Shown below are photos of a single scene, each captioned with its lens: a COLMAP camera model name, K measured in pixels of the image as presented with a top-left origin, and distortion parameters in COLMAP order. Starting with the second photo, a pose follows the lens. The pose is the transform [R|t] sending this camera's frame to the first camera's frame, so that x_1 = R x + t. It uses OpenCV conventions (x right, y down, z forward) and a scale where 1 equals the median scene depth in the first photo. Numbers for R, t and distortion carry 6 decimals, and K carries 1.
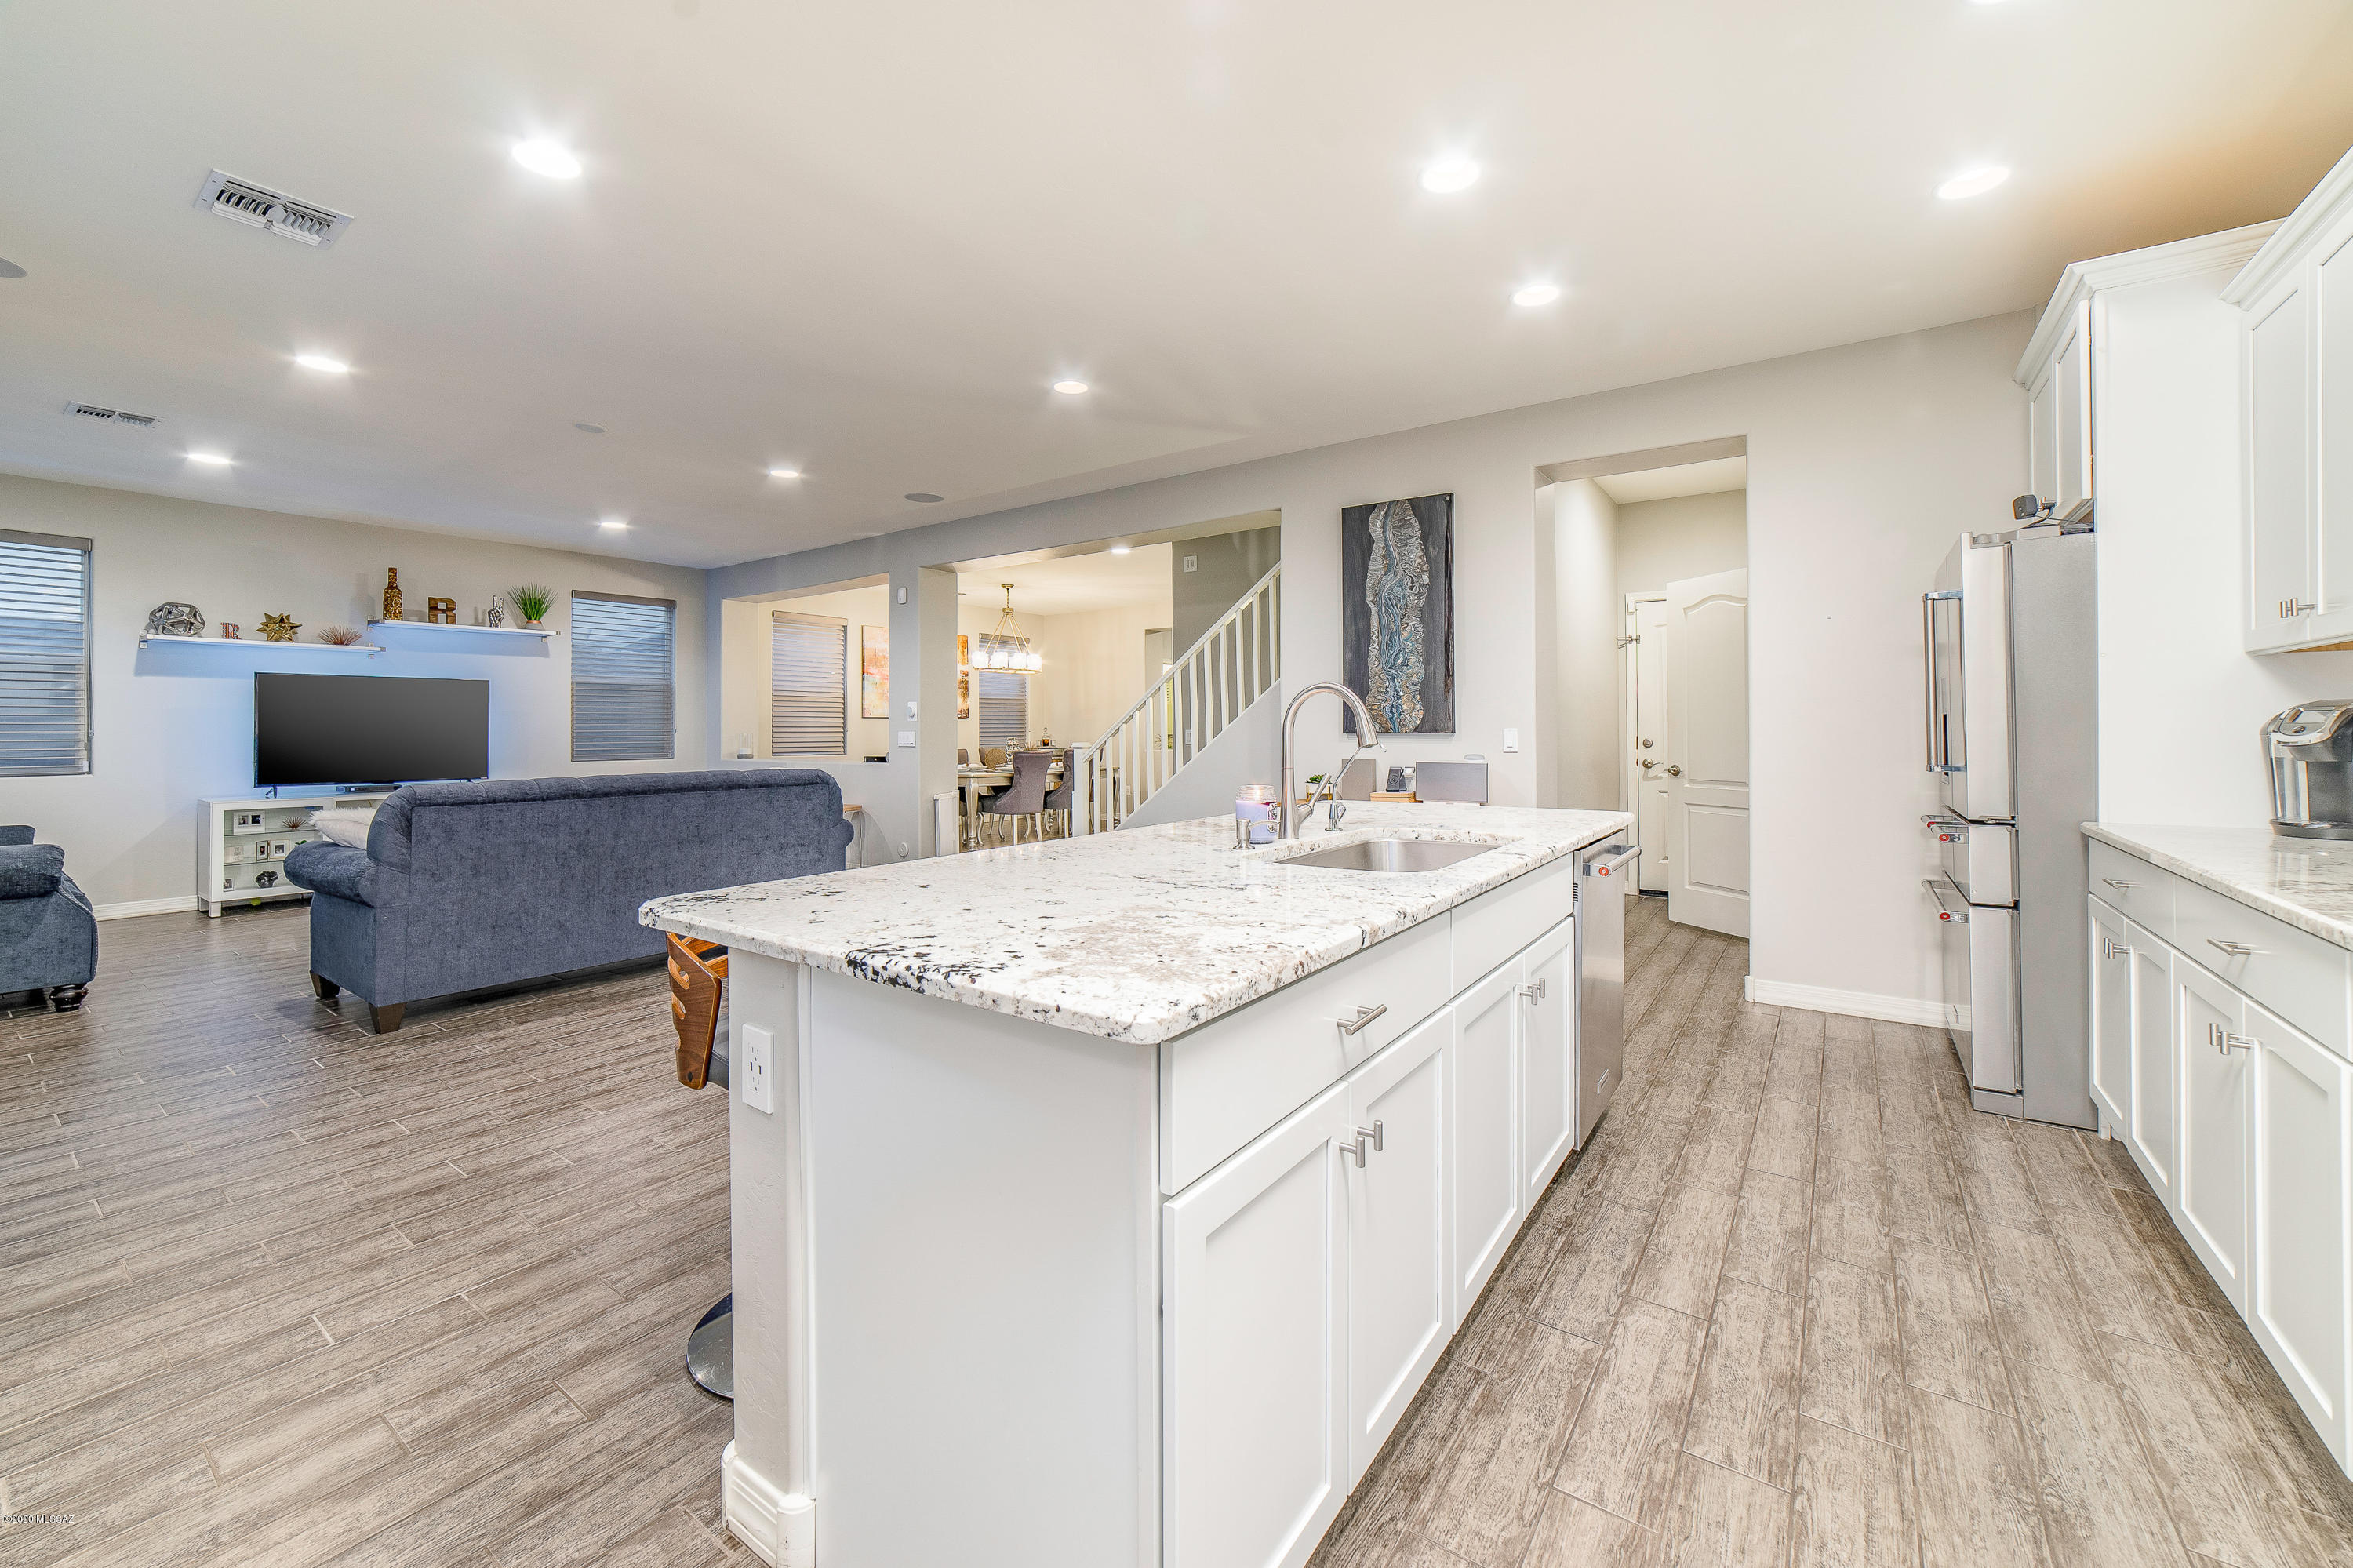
lens RADIAL K [[953.1, 0, 1170.0], [0, 953.1, 724.4], [0, 0, 1]] dist [-0.001655, 0.001143]
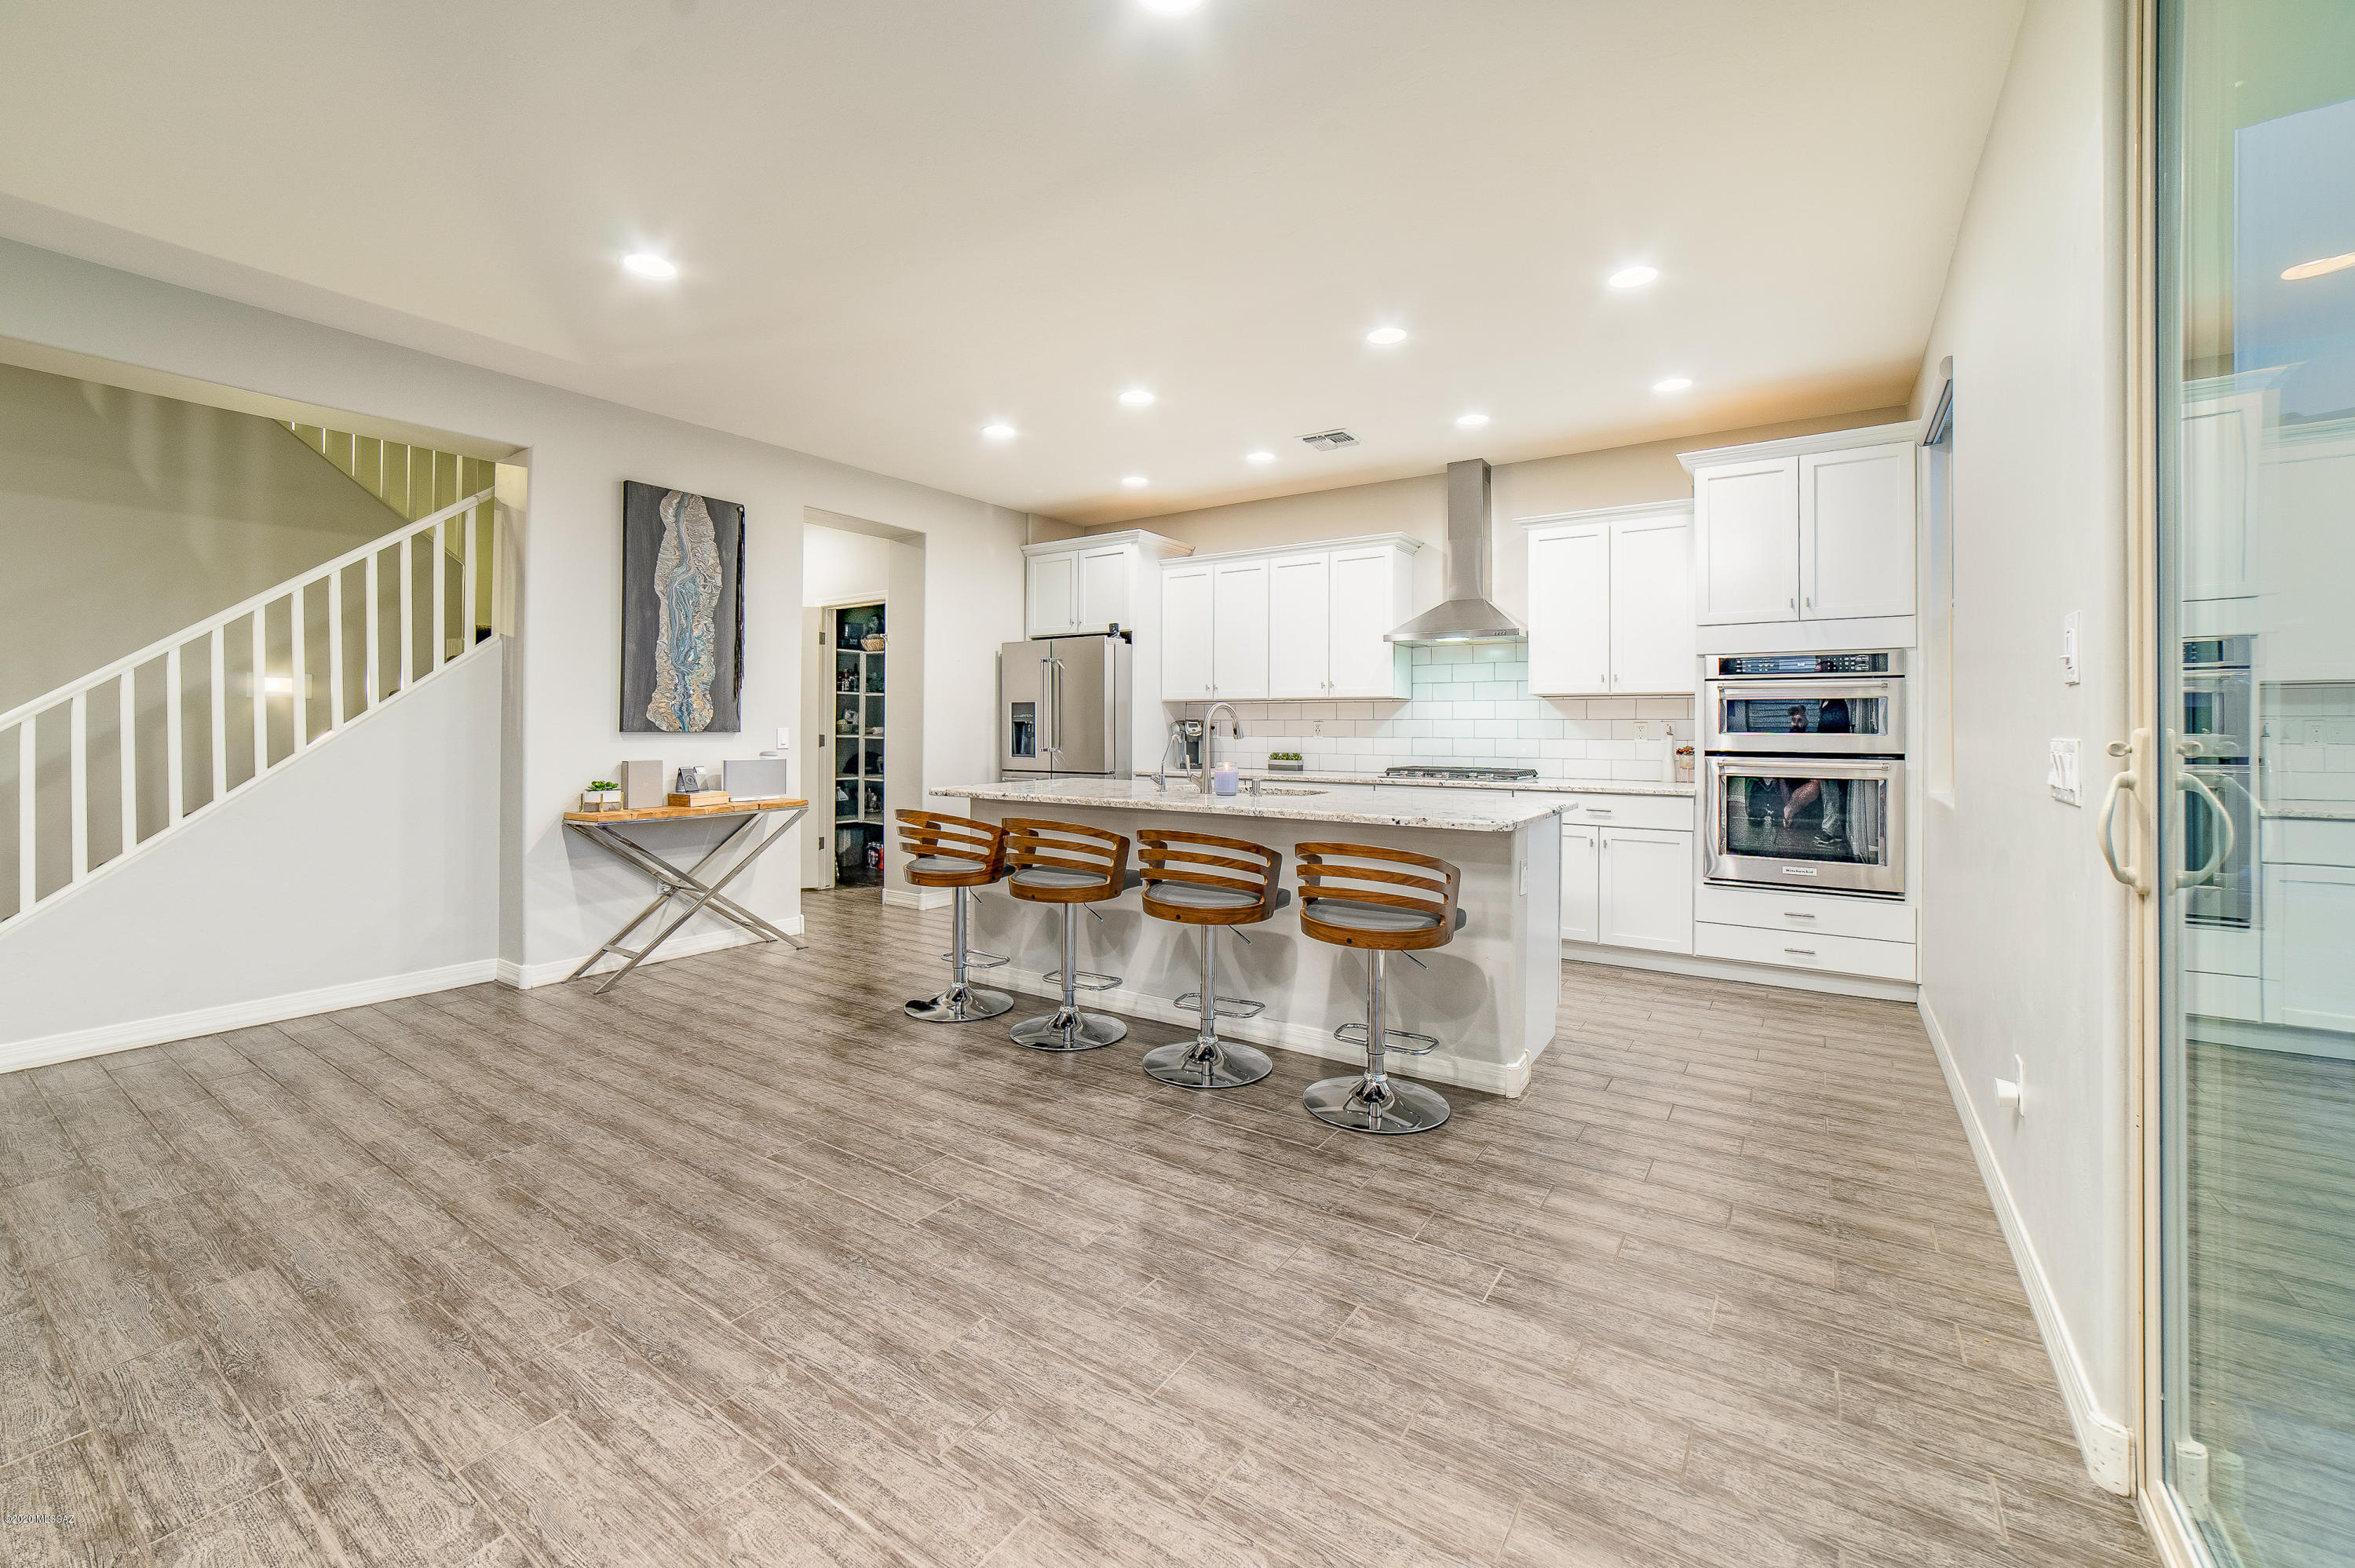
lens RADIAL K [[935.2, 0, 1185.6], [0, 935.2, 740.3], [0, 0, 1]] dist [-0.010971, 0.000601]
pose [[-0.042056, -0.008743, 0.999077, -0.748588], [-0.005564, 0.999948, 0.008517, 0.006147], [-0.999100, -0.005201, -0.042103, 0.544389]]
